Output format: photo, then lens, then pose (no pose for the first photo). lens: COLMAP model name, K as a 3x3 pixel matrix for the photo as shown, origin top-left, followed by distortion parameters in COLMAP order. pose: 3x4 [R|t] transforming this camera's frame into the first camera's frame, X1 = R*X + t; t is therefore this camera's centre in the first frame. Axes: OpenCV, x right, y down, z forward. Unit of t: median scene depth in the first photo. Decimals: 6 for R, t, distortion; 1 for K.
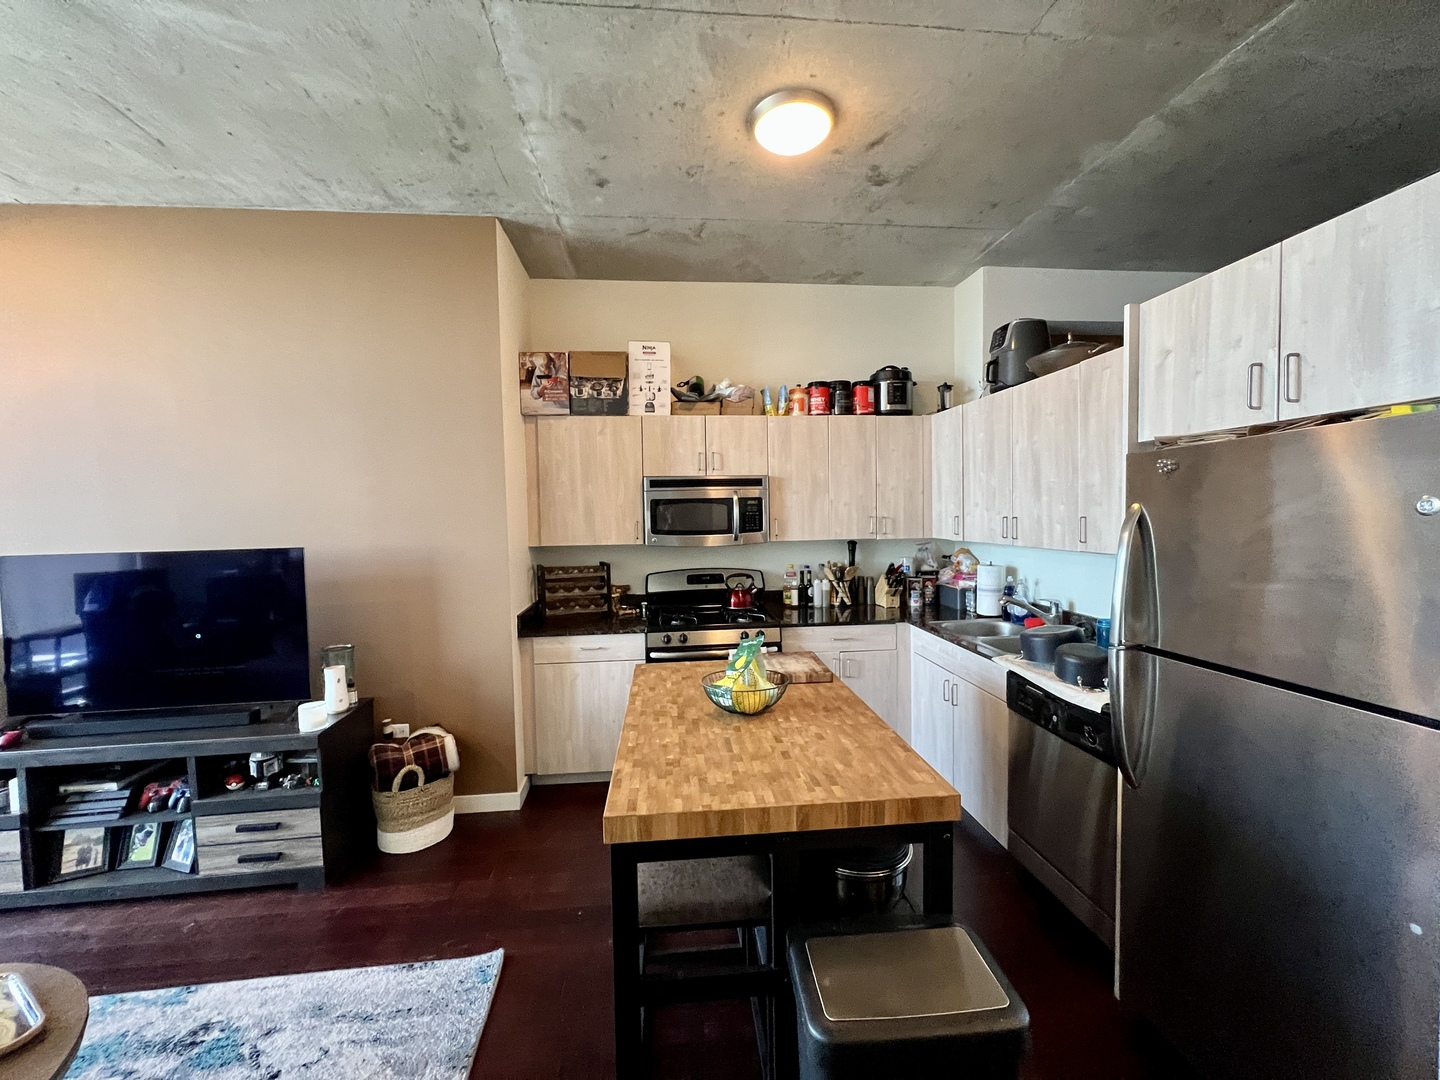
lens RADIAL K [[577.8, 0, 717.4], [0, 577.8, 539.9], [0, 0, 1]] dist [-0.003924, 0.000906]
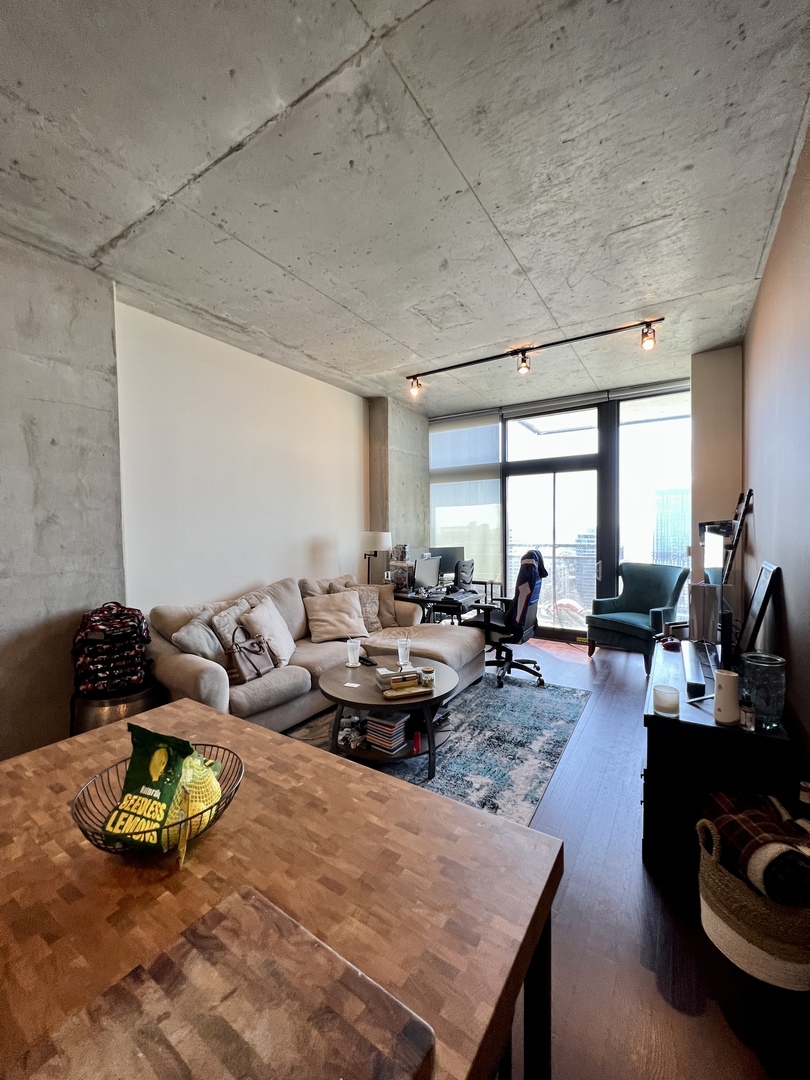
lens RADIAL K [[433.4, 0, 408.9], [0, 433.4, 540.0], [0, 0, 1]] dist [-0.003924, 0.000906]
pose [[-0.616614, 0.048658, -0.785760, 0.124351], [-0.014824, 0.997194, 0.073383, -0.022115], [0.787126, 0.056897, -0.614163, 0.784902]]
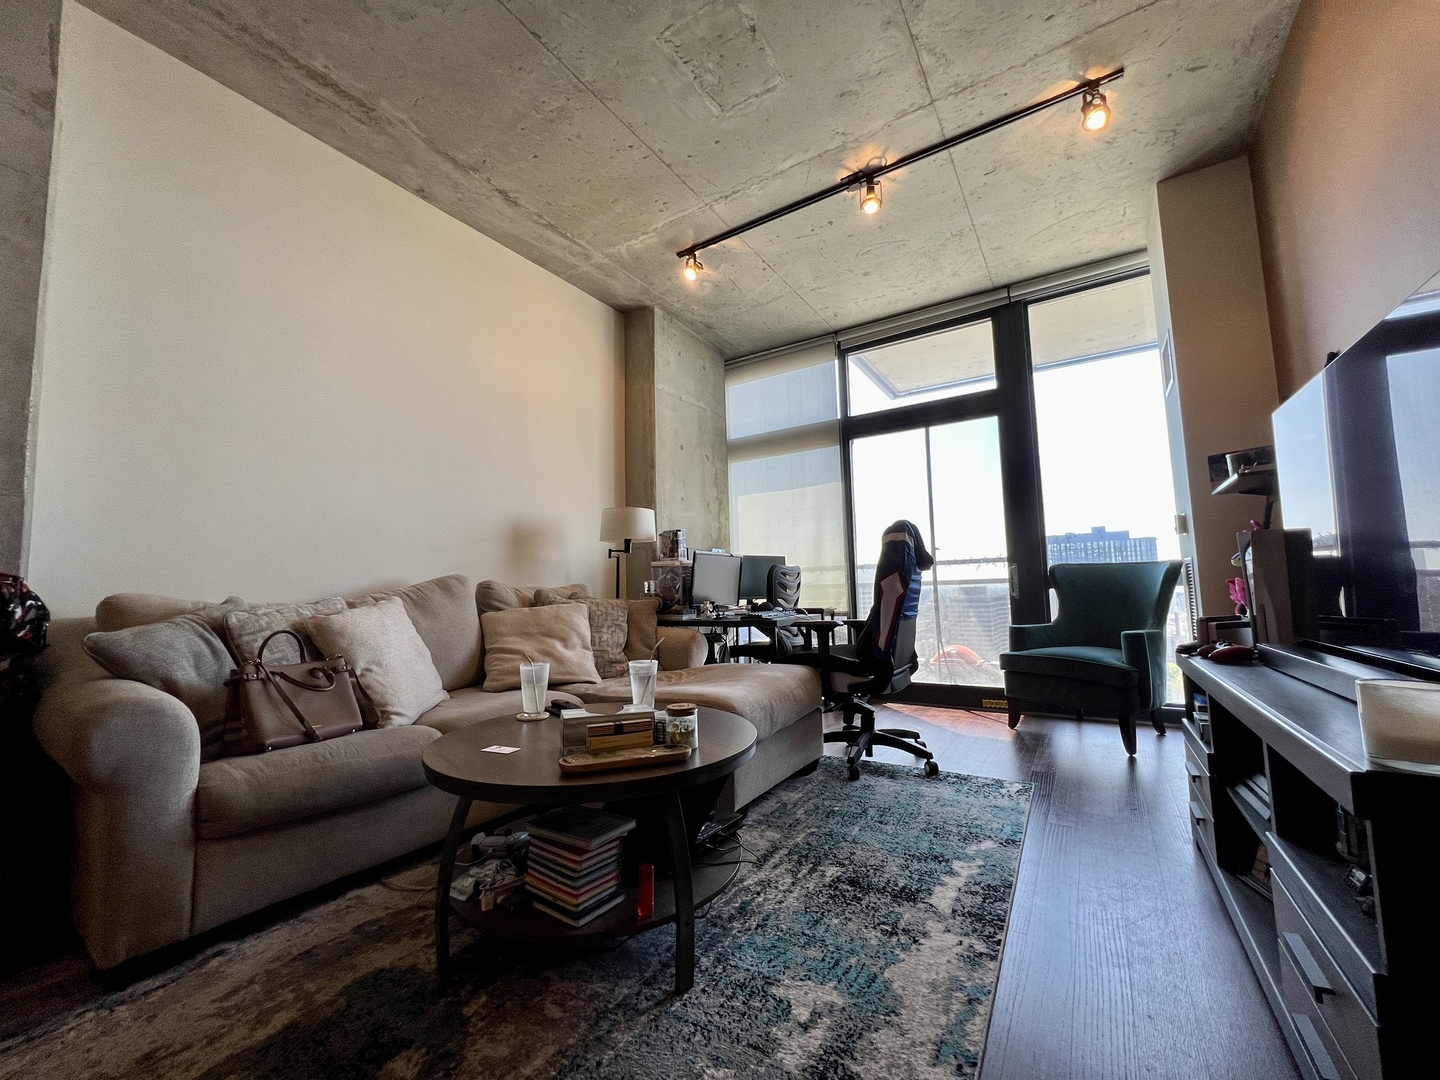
lens RADIAL K [[577.8, 0, 720.0], [0, 577.8, 539.7], [0, 0, 1]] dist [-0.003924, 0.000906]
pose [[-0.619438, -0.036842, -0.784181, -0.170851], [-0.000769, 0.998926, -0.046323, 0.160982], [0.785046, -0.028091, -0.618801, 0.643374]]
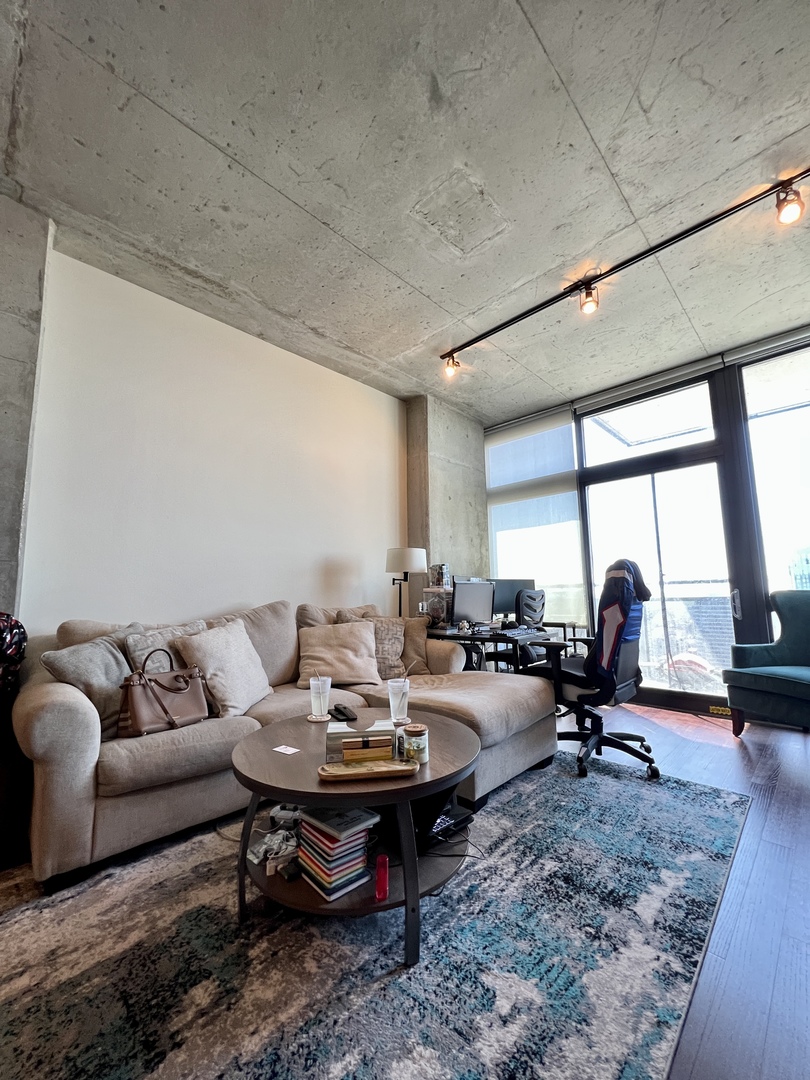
lens RADIAL K [[433.4, 0, 407.9], [0, 433.4, 539.7], [0, 0, 1]] dist [-0.003924, 0.000906]
pose [[-0.765550, -0.051227, -0.641334, -0.215630], [-0.000257, 0.996849, -0.079317, 0.118066], [0.643376, -0.060556, -0.763151, 0.673665]]
